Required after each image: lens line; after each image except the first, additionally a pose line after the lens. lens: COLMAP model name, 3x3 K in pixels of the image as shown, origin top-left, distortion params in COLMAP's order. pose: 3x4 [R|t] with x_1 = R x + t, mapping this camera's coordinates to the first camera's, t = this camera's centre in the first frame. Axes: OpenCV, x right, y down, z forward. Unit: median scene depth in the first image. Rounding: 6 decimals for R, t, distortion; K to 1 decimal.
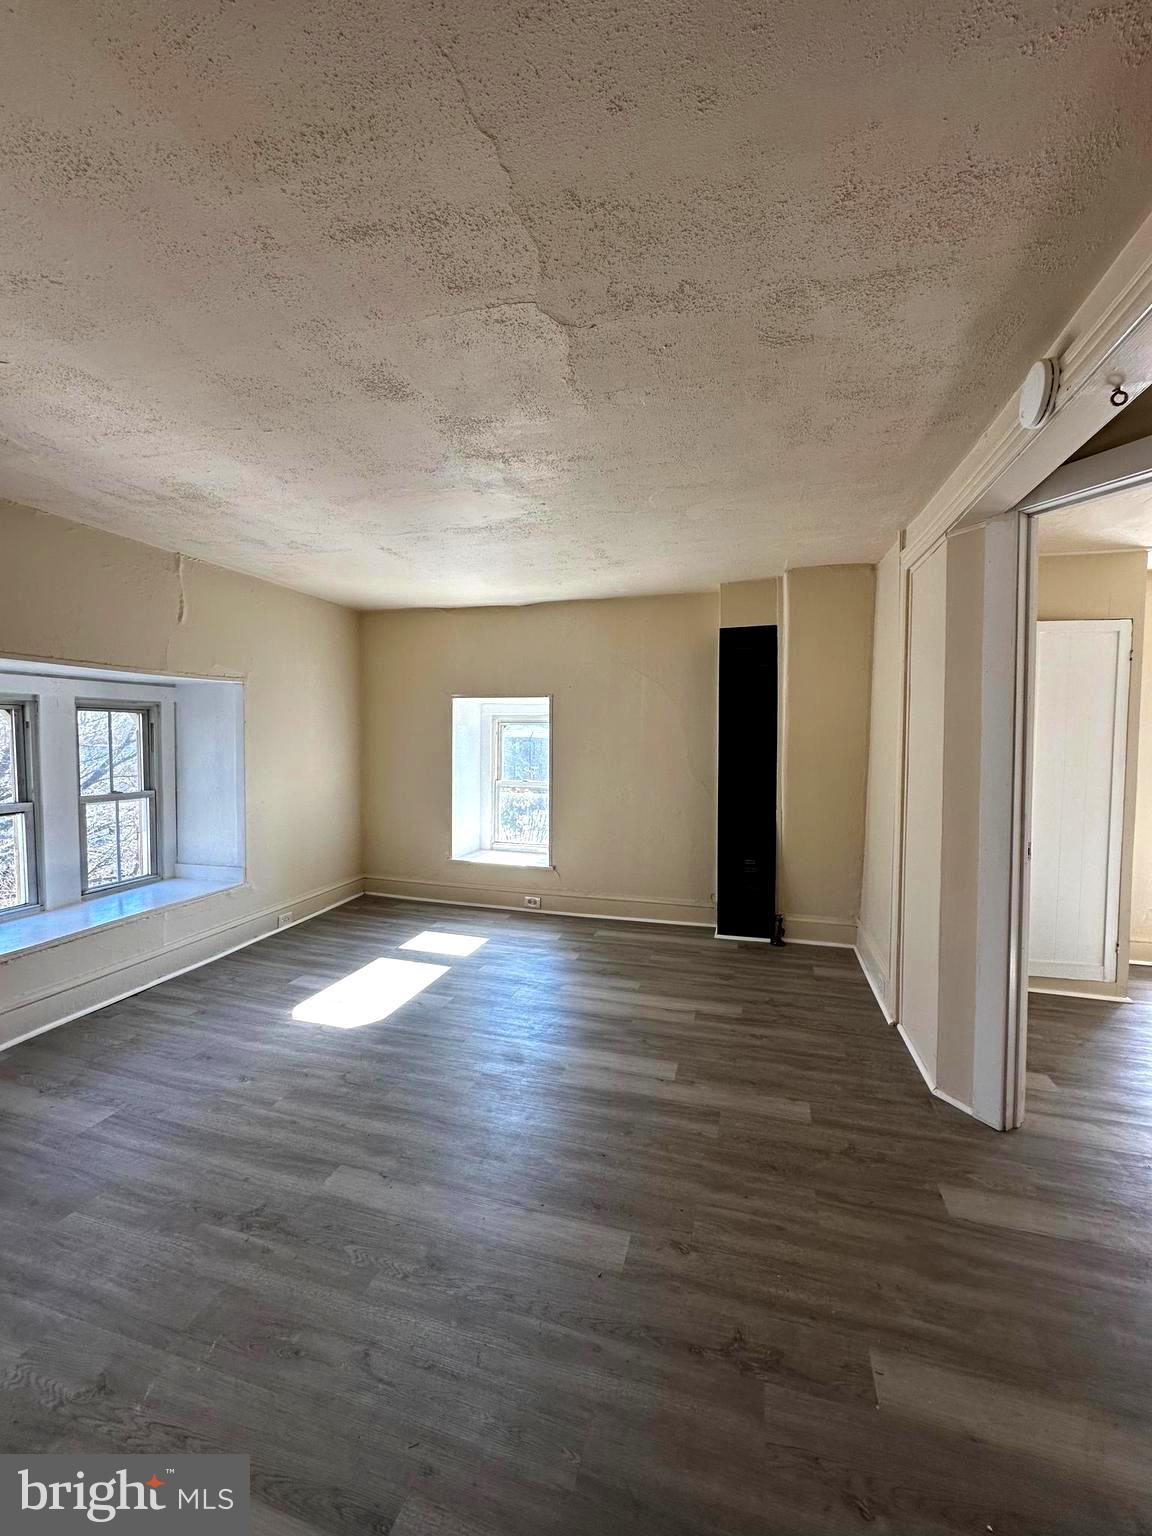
lens RADIAL K [[612.6, 0, 577.9], [0, 612.6, 767.3], [0, 0, 1]] dist [-0.003587, 0.000539]
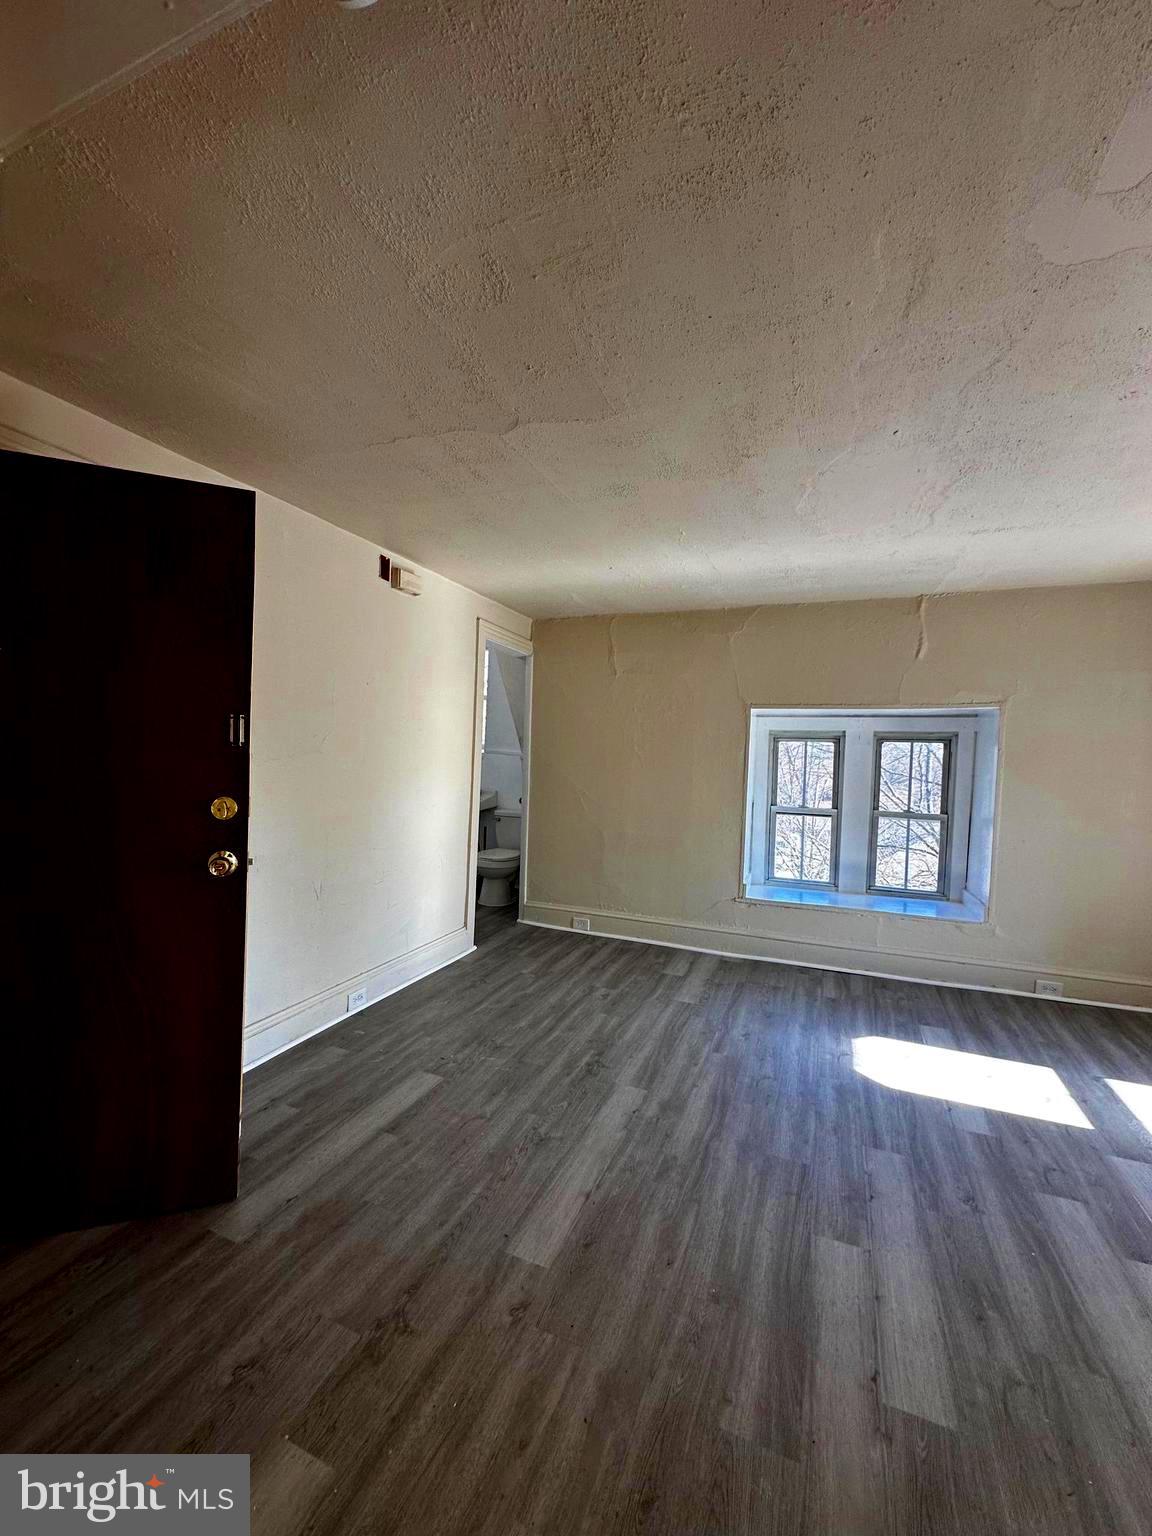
lens RADIAL K [[612.6, 0, 577.9], [0, 612.6, 767.3], [0, 0, 1]] dist [-0.003587, 0.000539]
pose [[-0.109143, 0.013617, -0.993933, 0.530038], [-0.080302, 0.996517, 0.022471, -0.020974], [0.990777, 0.082268, -0.107669, 0.565375]]
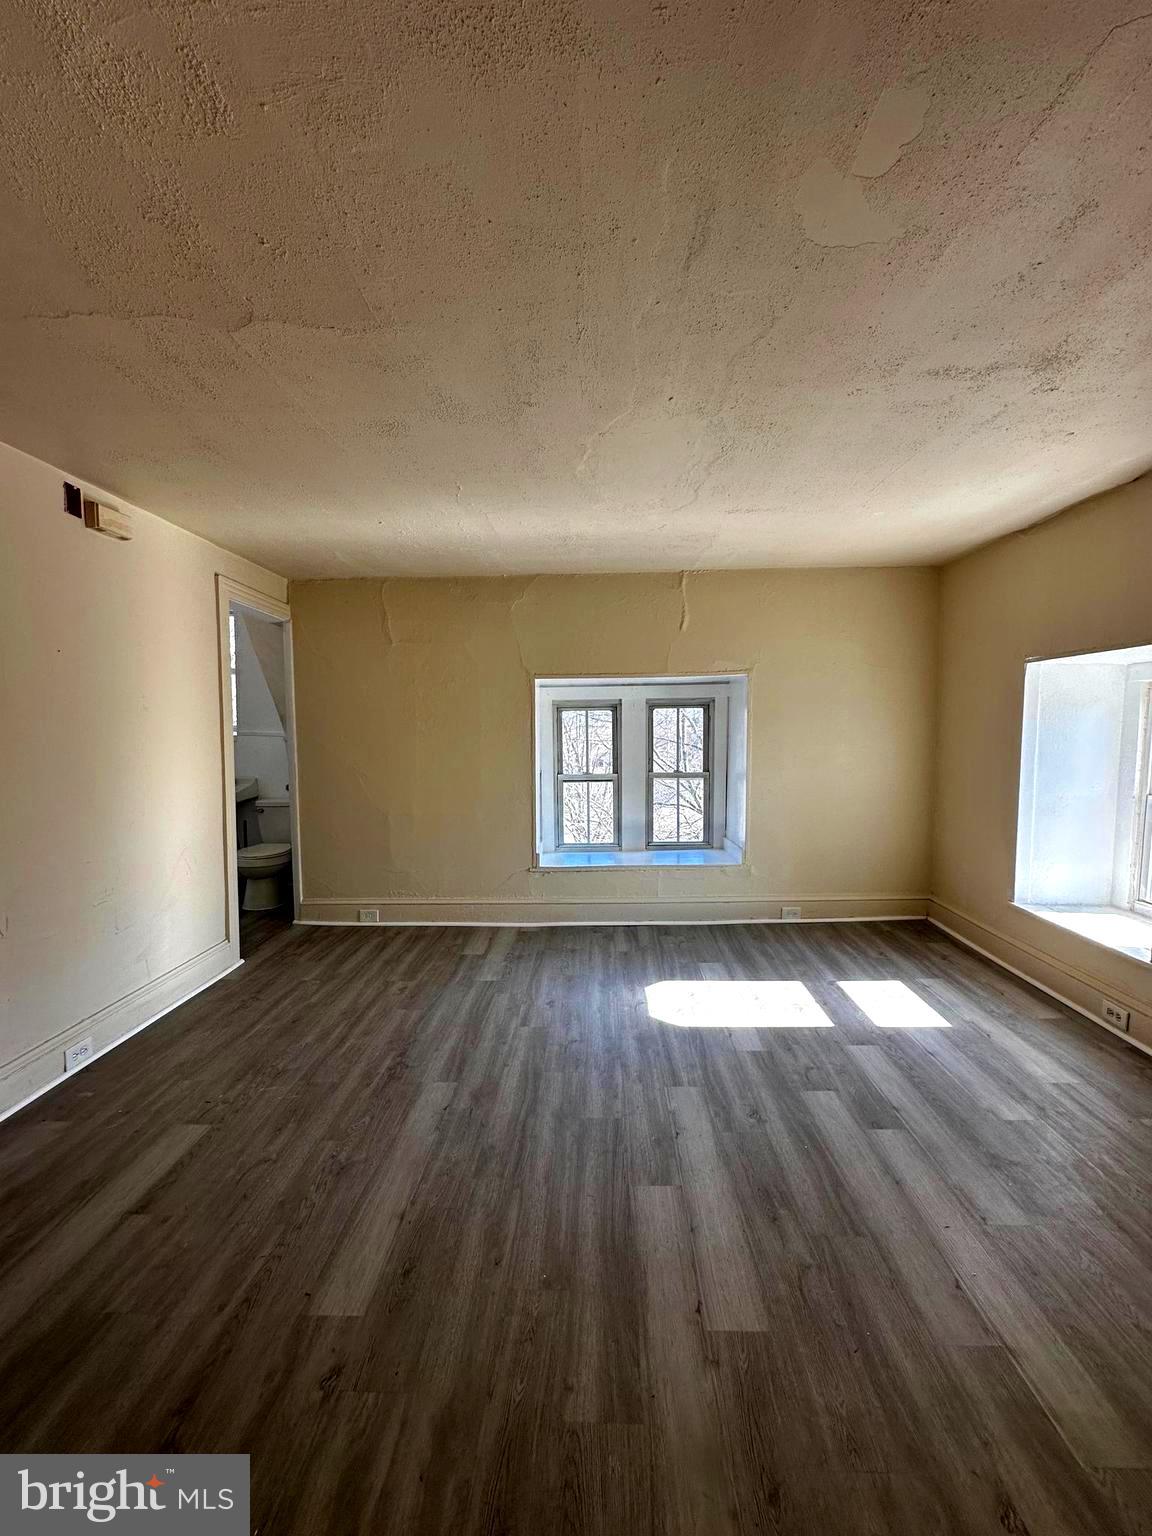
lens RADIAL K [[612.6, 0, 577.9], [0, 612.6, 767.3], [0, 0, 1]] dist [-0.003587, 0.000539]
pose [[0.243386, 0.051024, -0.968587, 0.485105], [-0.035356, 0.998418, 0.043712, -0.018252], [0.969285, 0.023607, 0.244805, 0.554495]]
